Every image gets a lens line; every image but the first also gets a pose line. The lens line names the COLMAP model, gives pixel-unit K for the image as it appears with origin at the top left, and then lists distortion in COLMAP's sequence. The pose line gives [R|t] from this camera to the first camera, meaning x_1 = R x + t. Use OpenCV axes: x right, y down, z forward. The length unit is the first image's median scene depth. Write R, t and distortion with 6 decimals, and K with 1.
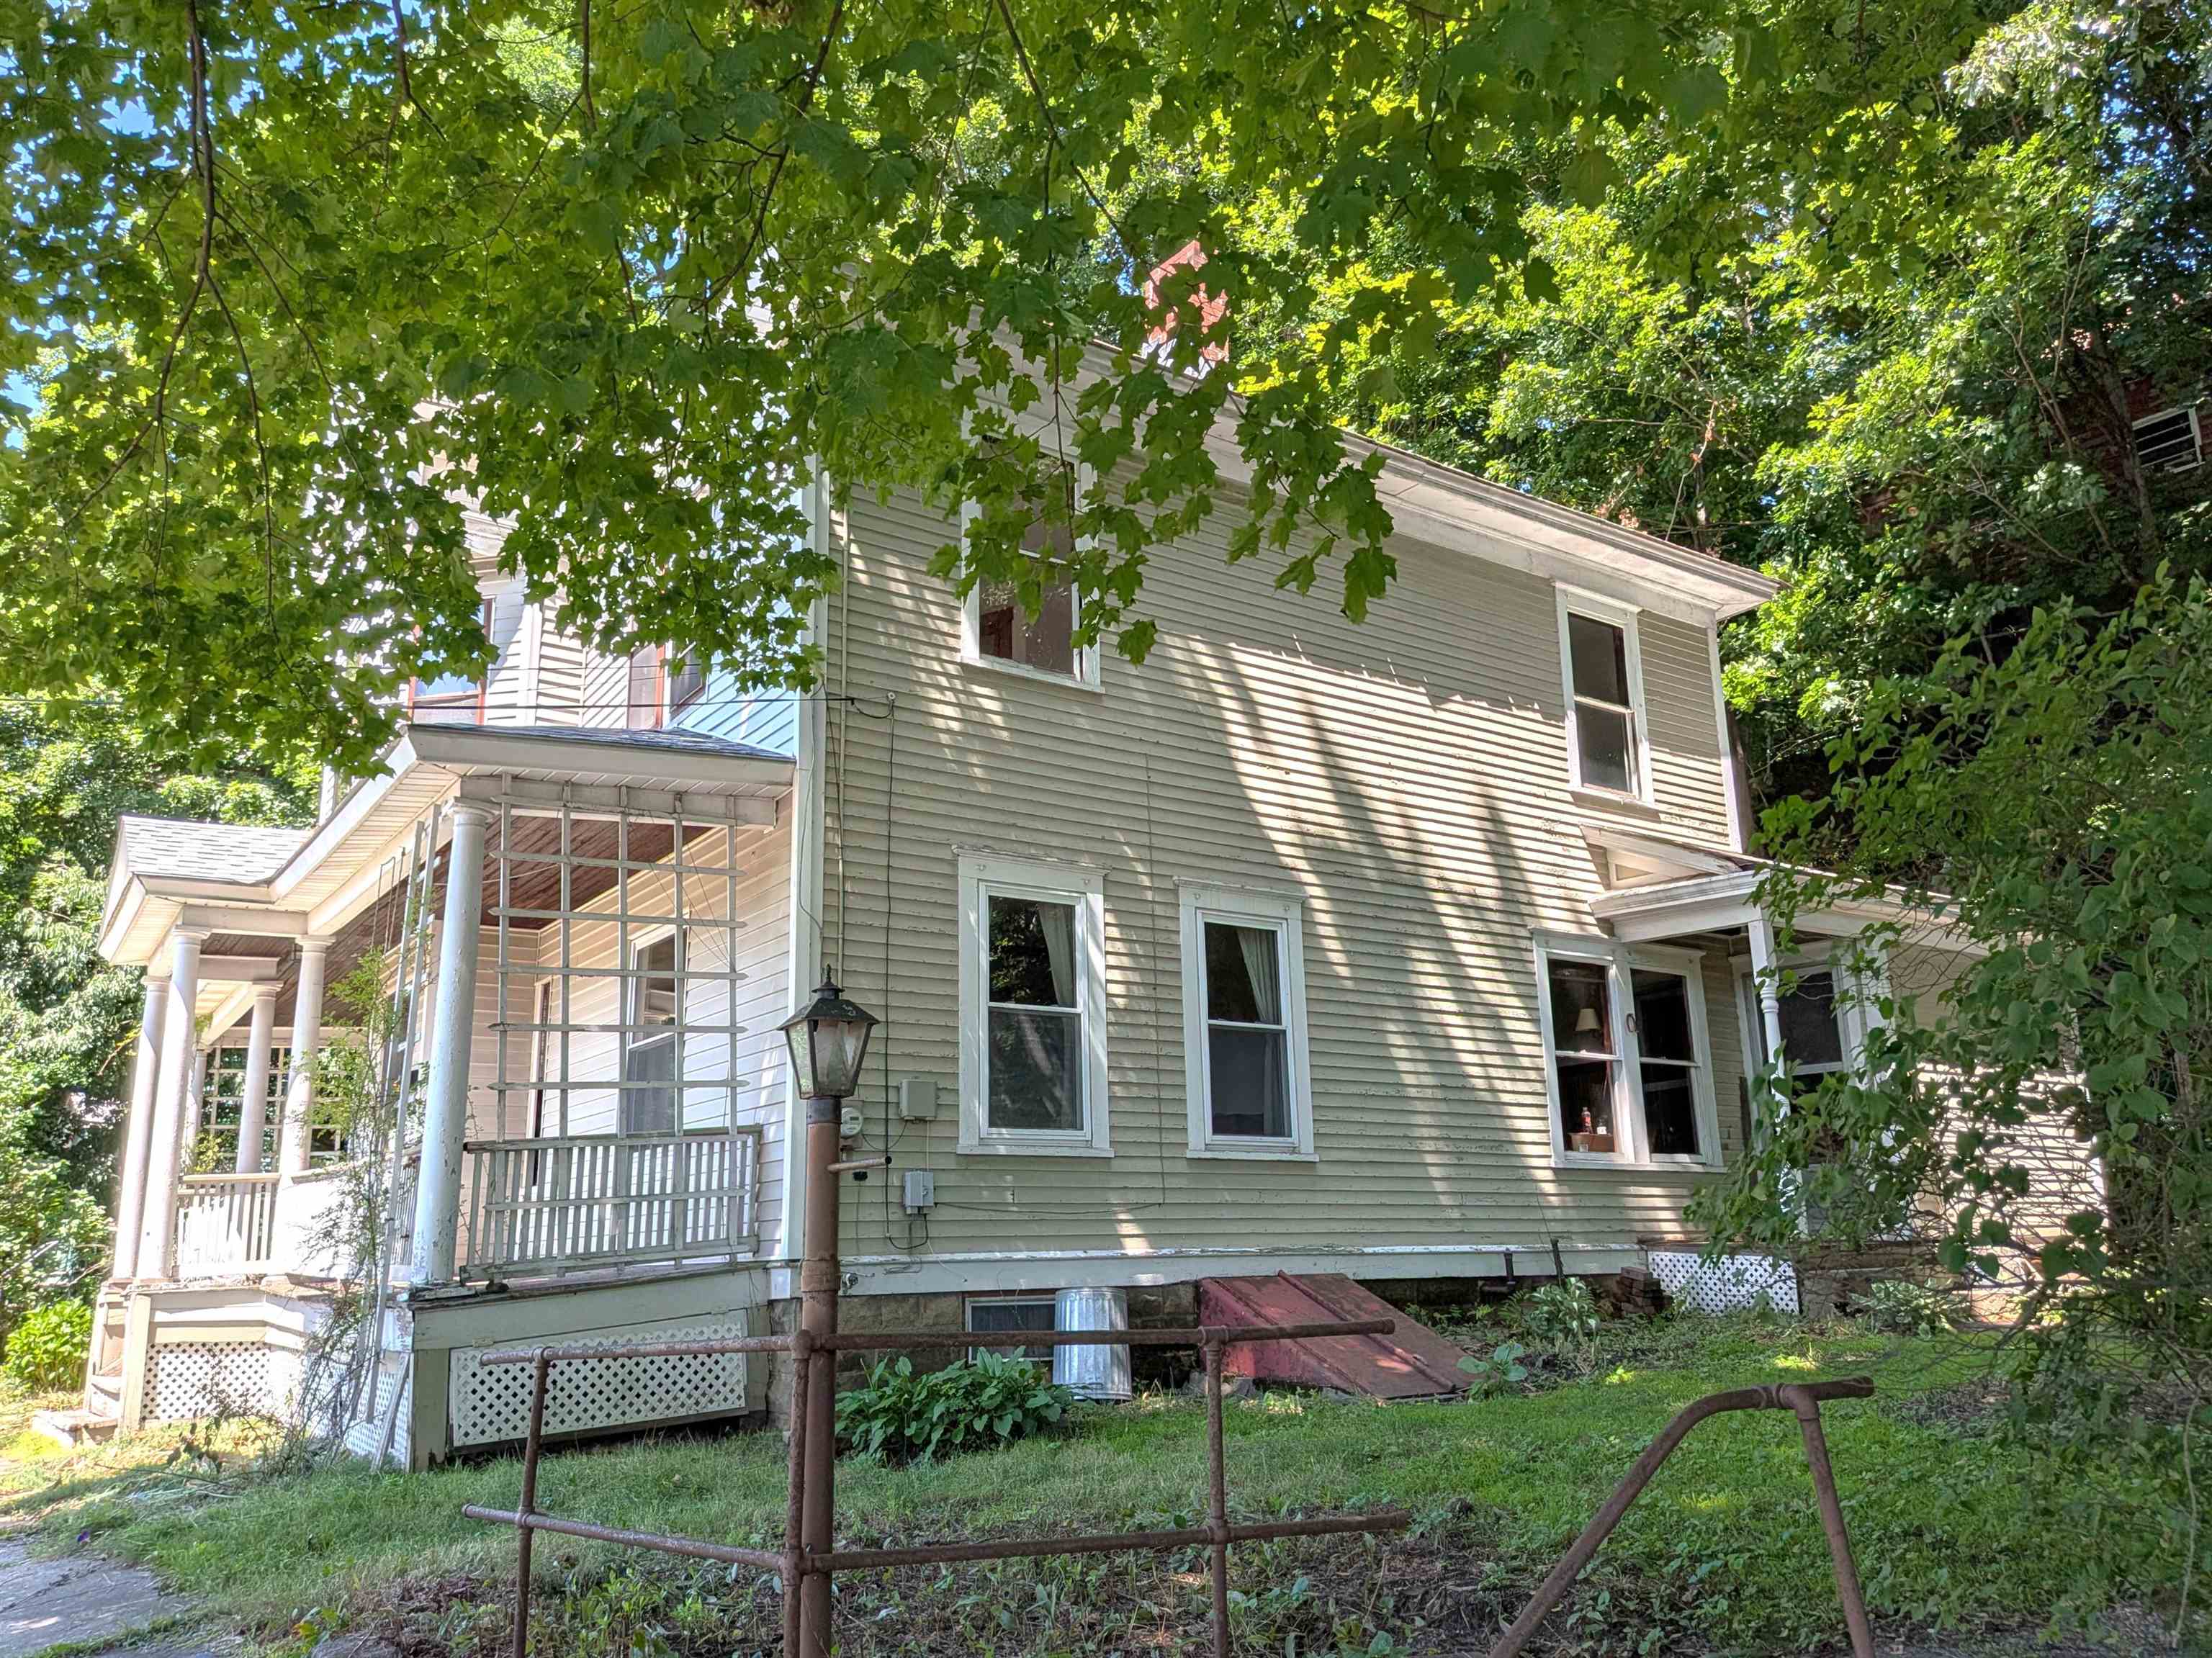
lens RADIAL K [[1665.6, 0, 1106.0], [0, 1665.6, 829.0], [0, 0, 1]] dist [-0.038169, -0.000866]
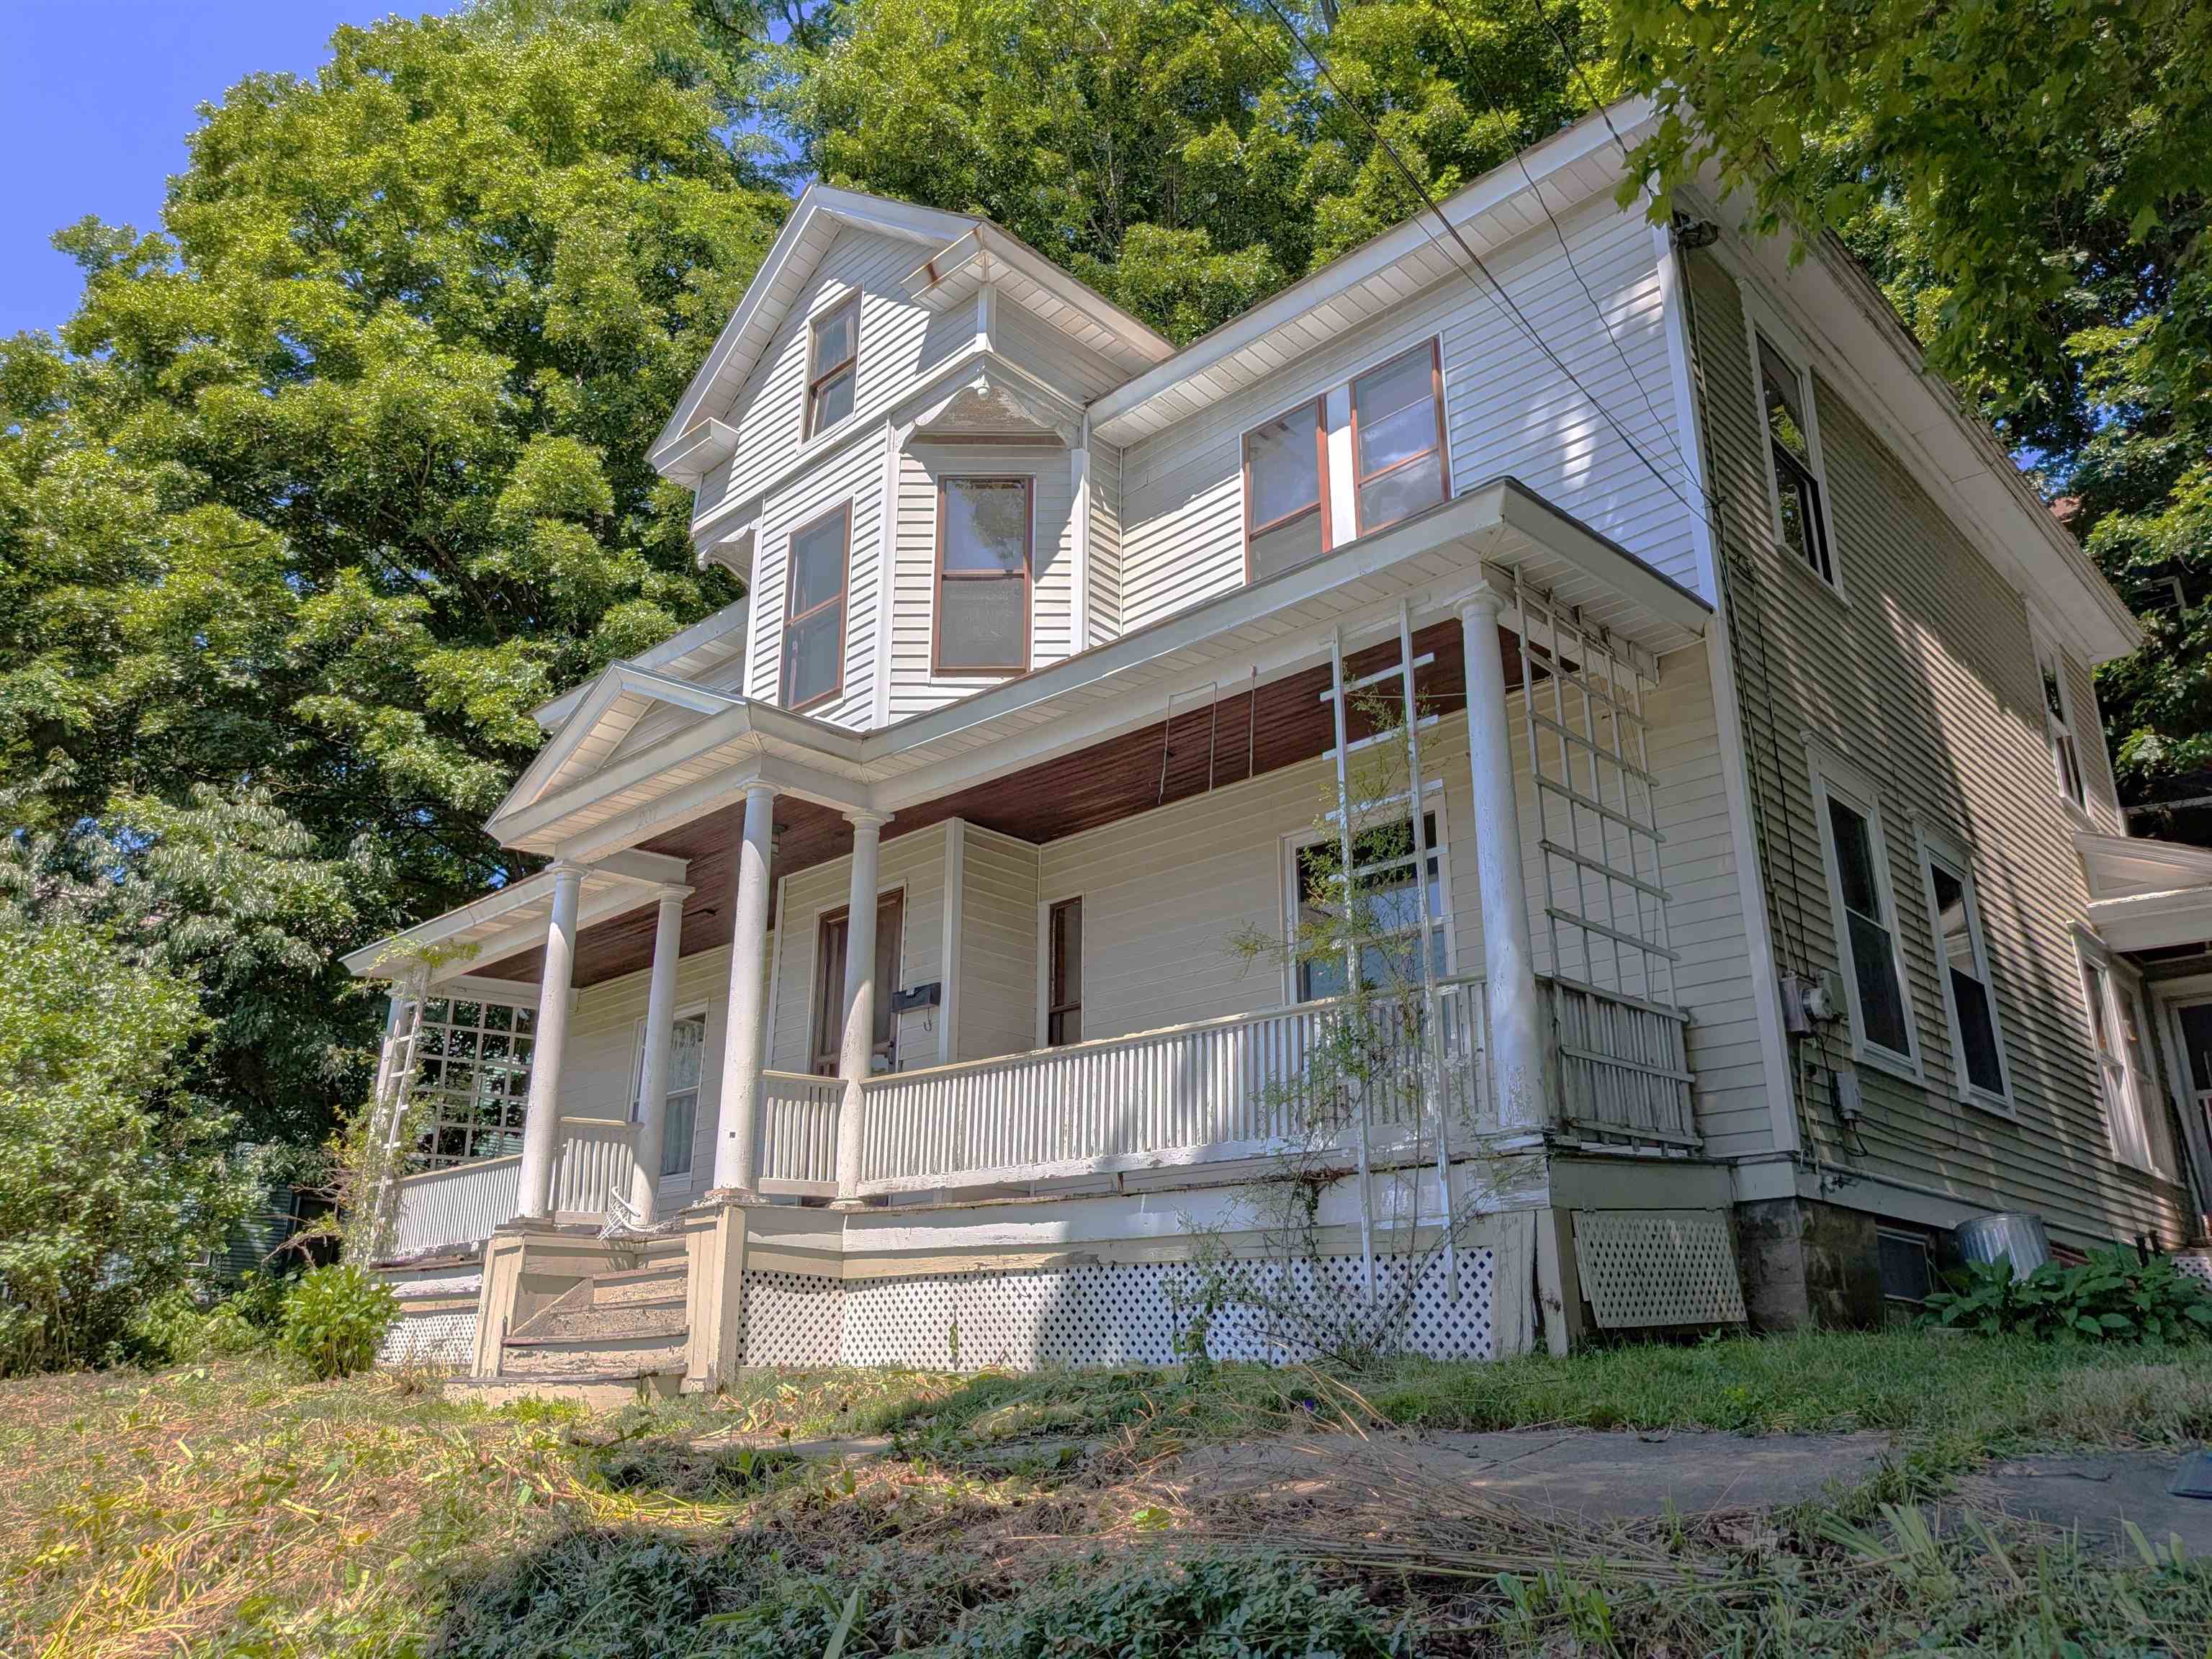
lens RADIAL K [[1560.7, 0, 1106.0], [0, 1560.7, 829.5], [0, 0, 1]] dist [0.006688, -0.000012]
pose [[0.976726, 0.095699, 0.191957, -0.541248], [-0.077619, 0.991995, -0.099605, 0.153385], [-0.199953, 0.082387, 0.976336, 0.189504]]
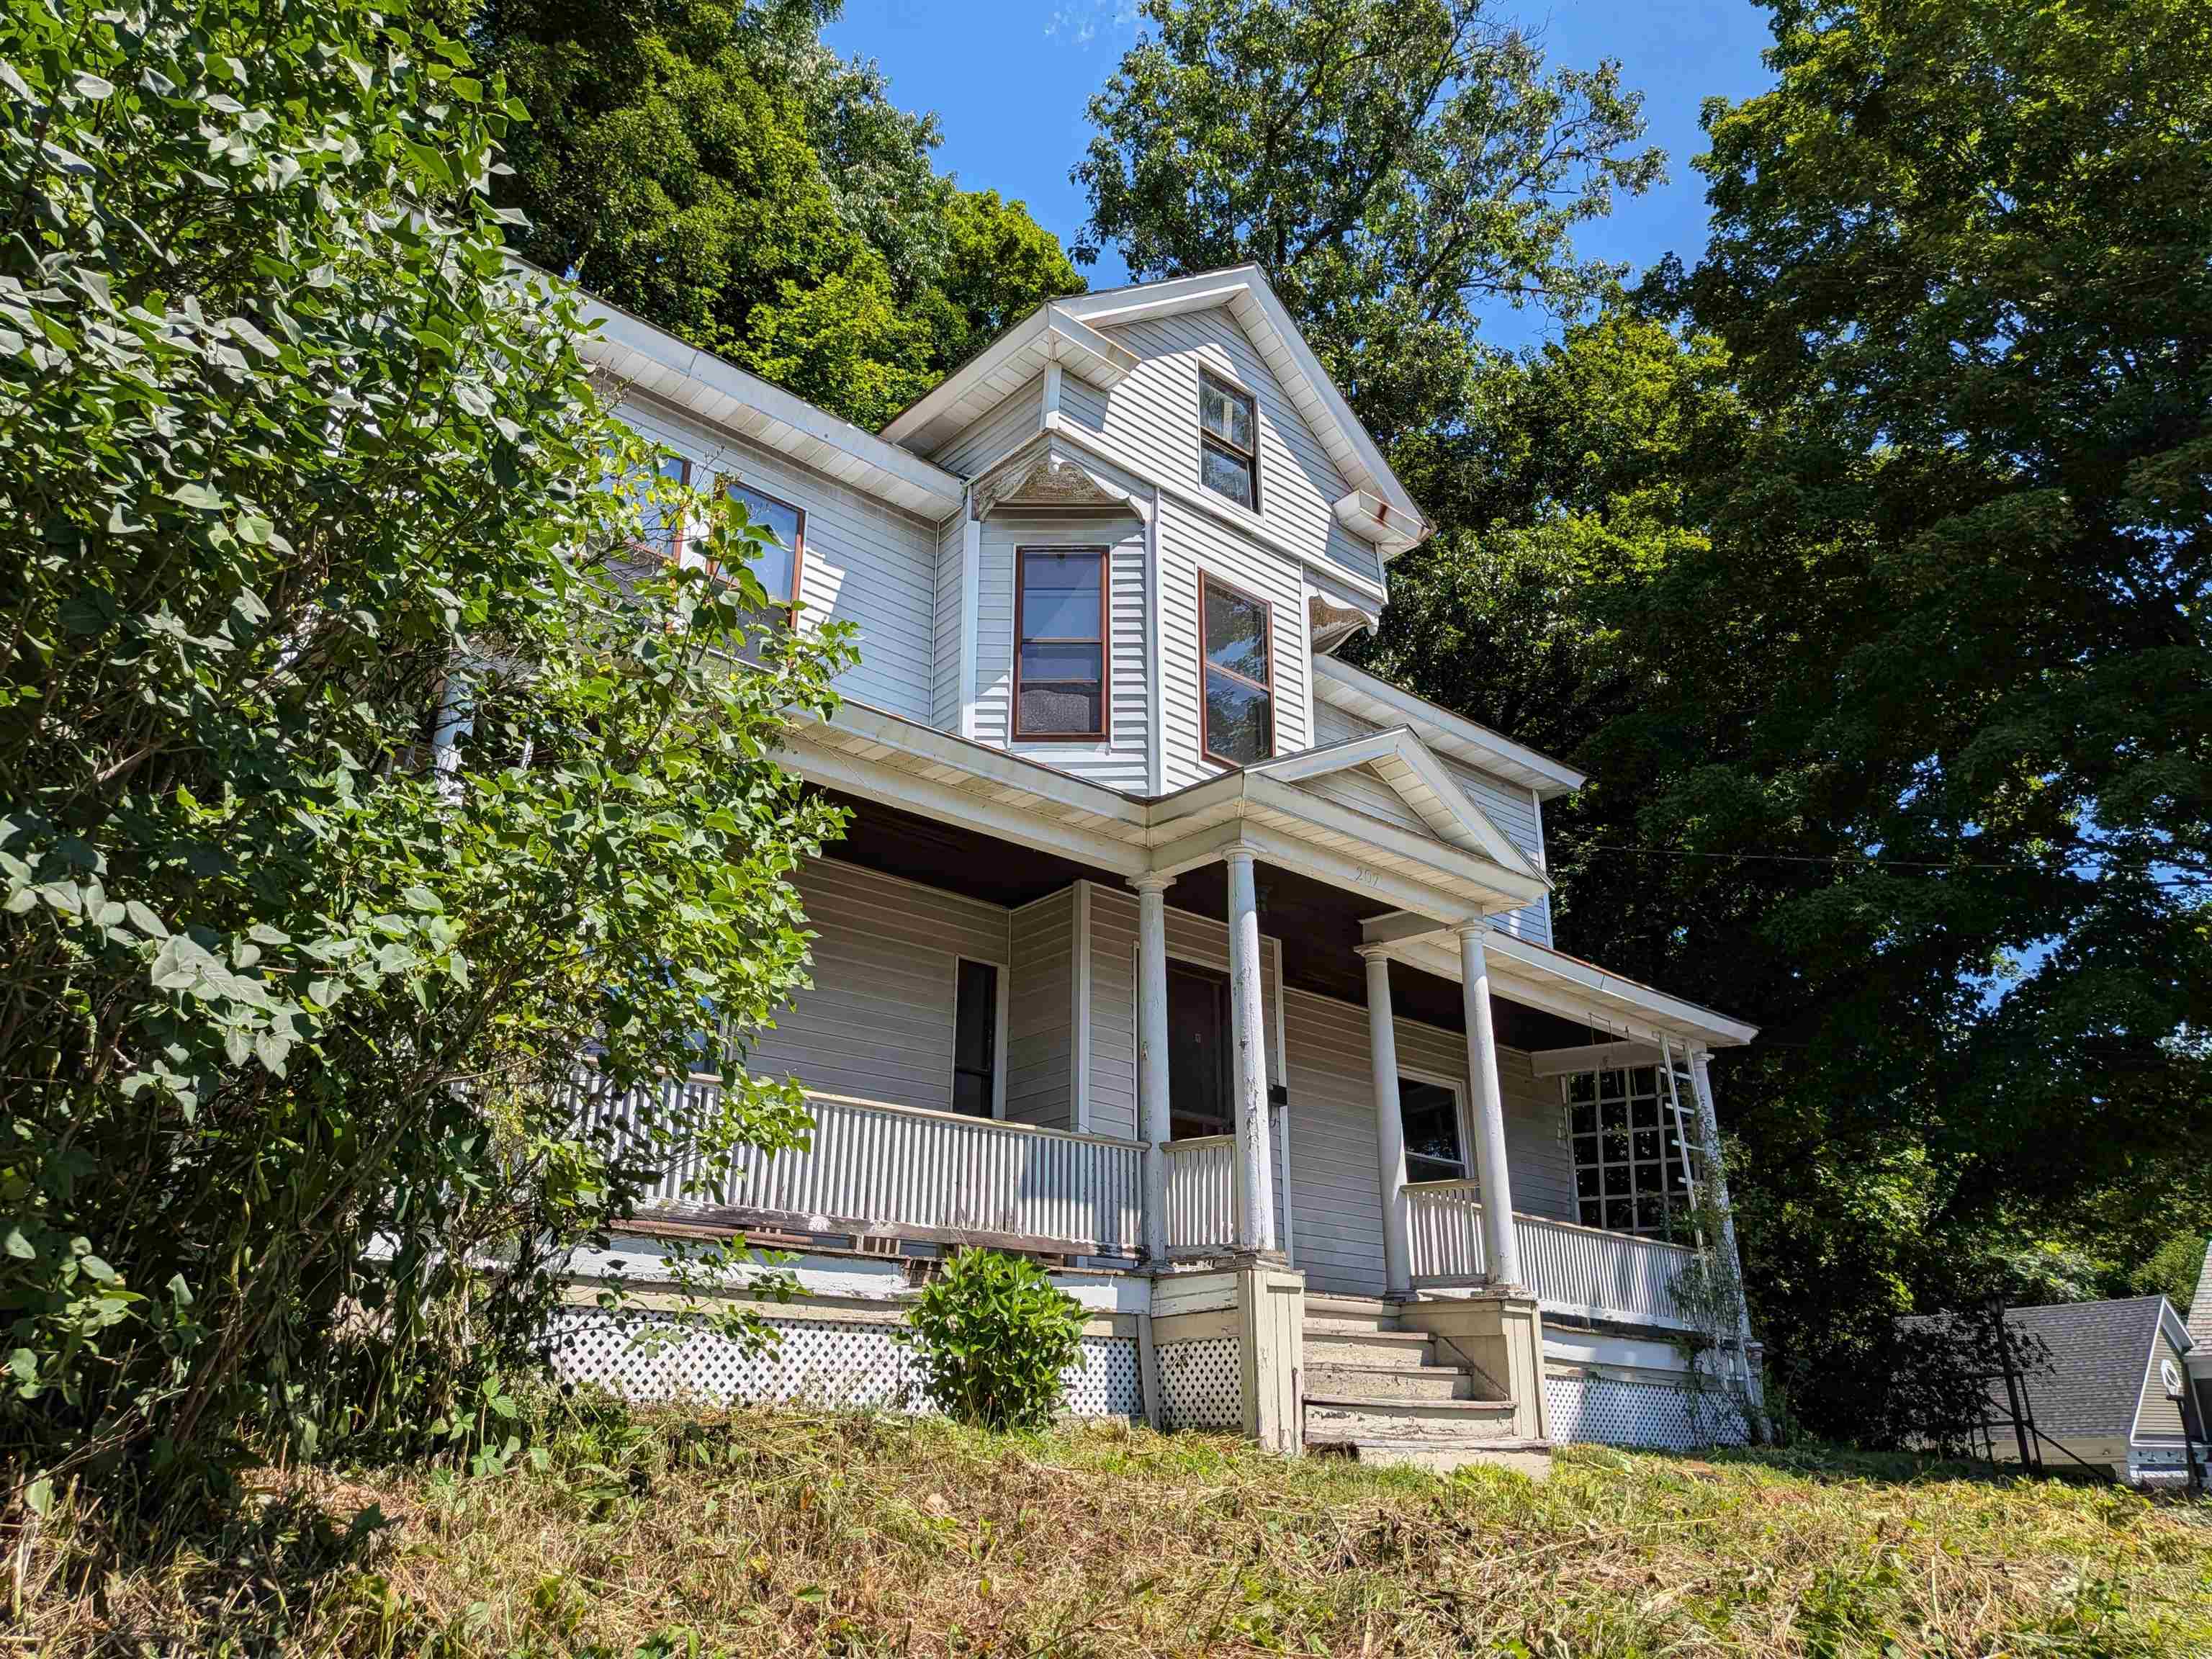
lens RADIAL K [[1560.7, 0, 1106.0], [0, 1560.7, 829.5], [0, 0, 1]] dist [0.006688, -0.000012]
pose [[-0.119462, 0.404949, 0.906501, -1.401941], [-0.248245, 0.871856, -0.422187, 0.459712], [-0.961303, -0.275470, -0.003627, 1.237175]]
